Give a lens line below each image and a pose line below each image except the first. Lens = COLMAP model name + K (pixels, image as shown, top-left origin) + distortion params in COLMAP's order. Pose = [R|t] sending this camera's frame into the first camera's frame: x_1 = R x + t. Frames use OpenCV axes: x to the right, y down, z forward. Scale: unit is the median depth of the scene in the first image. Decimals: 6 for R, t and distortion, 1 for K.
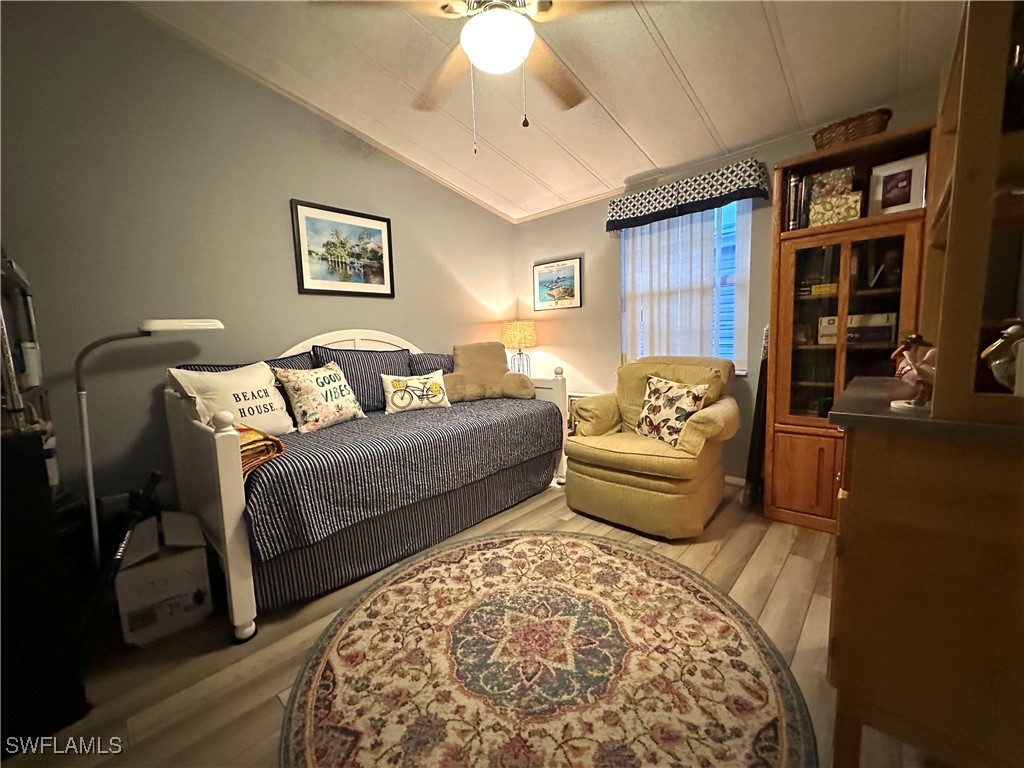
lens RADIAL K [[409.9, 0, 507.3], [0, 409.9, 383.8], [0, 0, 1]] dist [-0.005495, 0.001465]
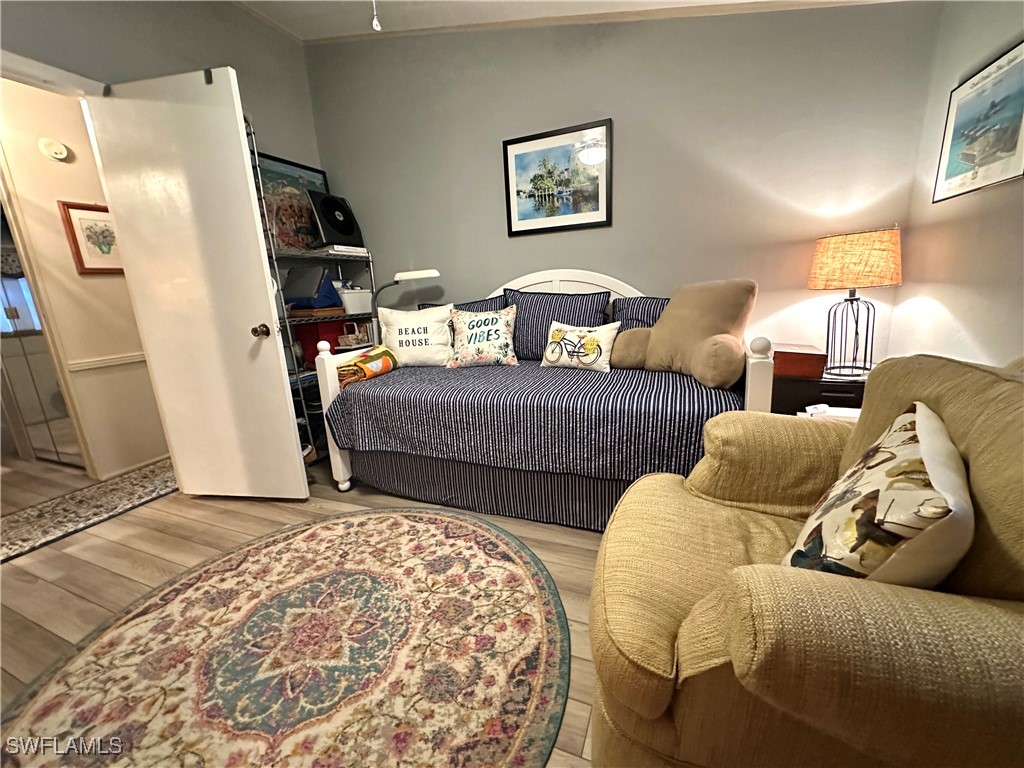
lens RADIAL K [[409.9, 0, 515.9], [0, 409.9, 384.1], [0, 0, 1]] dist [-0.005495, 0.001465]
pose [[0.355912, 0.224065, -0.907261, 0.744332], [-0.062641, 0.974368, 0.216064, -0.114766], [0.932418, -0.020068, 0.360825, 0.883299]]
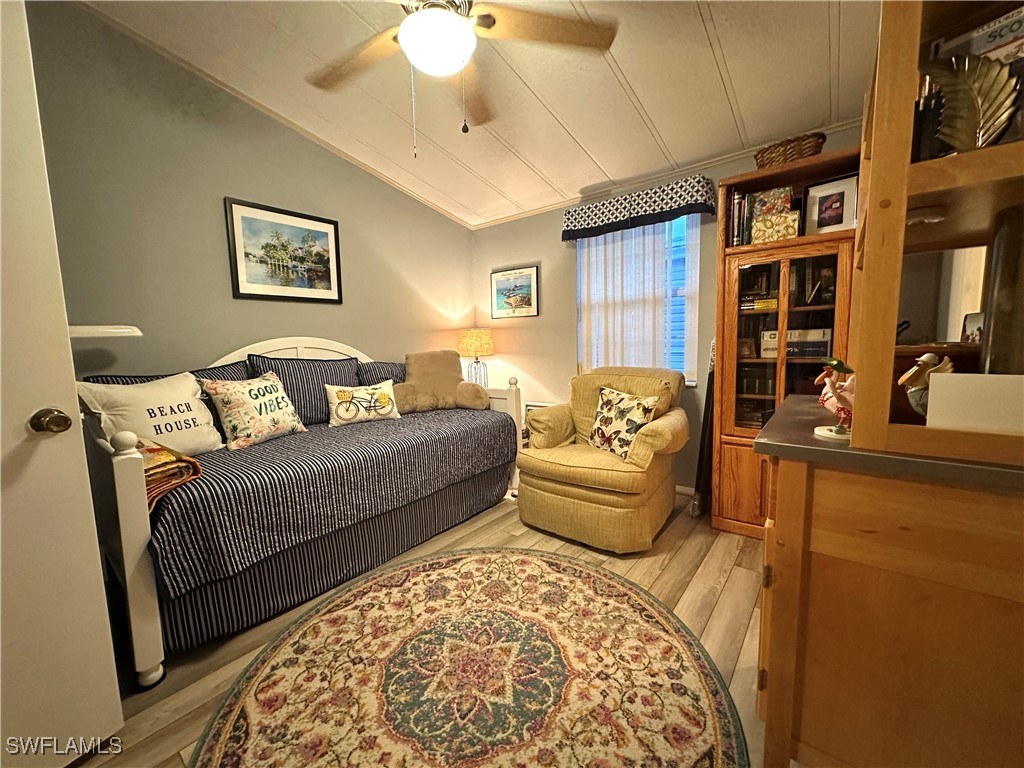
lens RADIAL K [[409.9, 0, 507.6], [0, 409.9, 383.8], [0, 0, 1]] dist [-0.005495, 0.001465]
pose [[0.996904, 0.002112, 0.078597, 0.056232], [-0.001270, 0.999941, -0.010766, -0.023108], [-0.078616, 0.010633, 0.996848, 0.034290]]
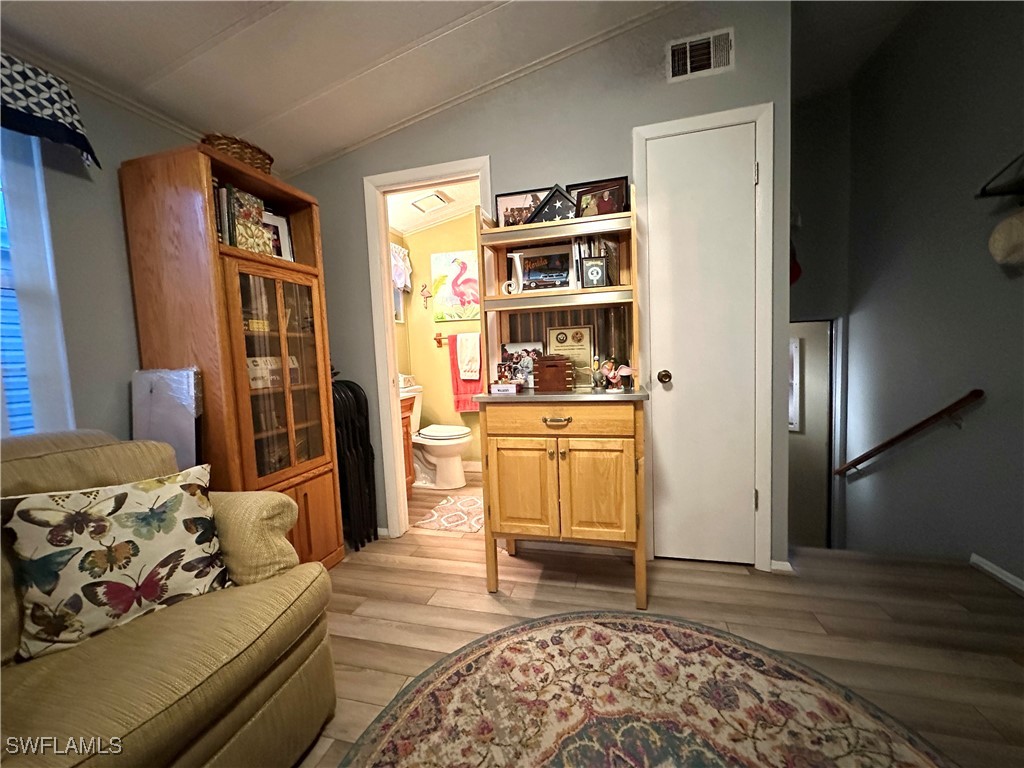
lens RADIAL K [[409.9, 0, 516.8], [0, 409.9, 377.5], [0, 0, 1]] dist [-0.005495, 0.001465]
pose [[-0.481843, 0.002500, 0.876254, -0.291898], [0.161403, 0.983139, 0.085949, -0.122182], [-0.861265, 0.182844, -0.474122, 1.090557]]
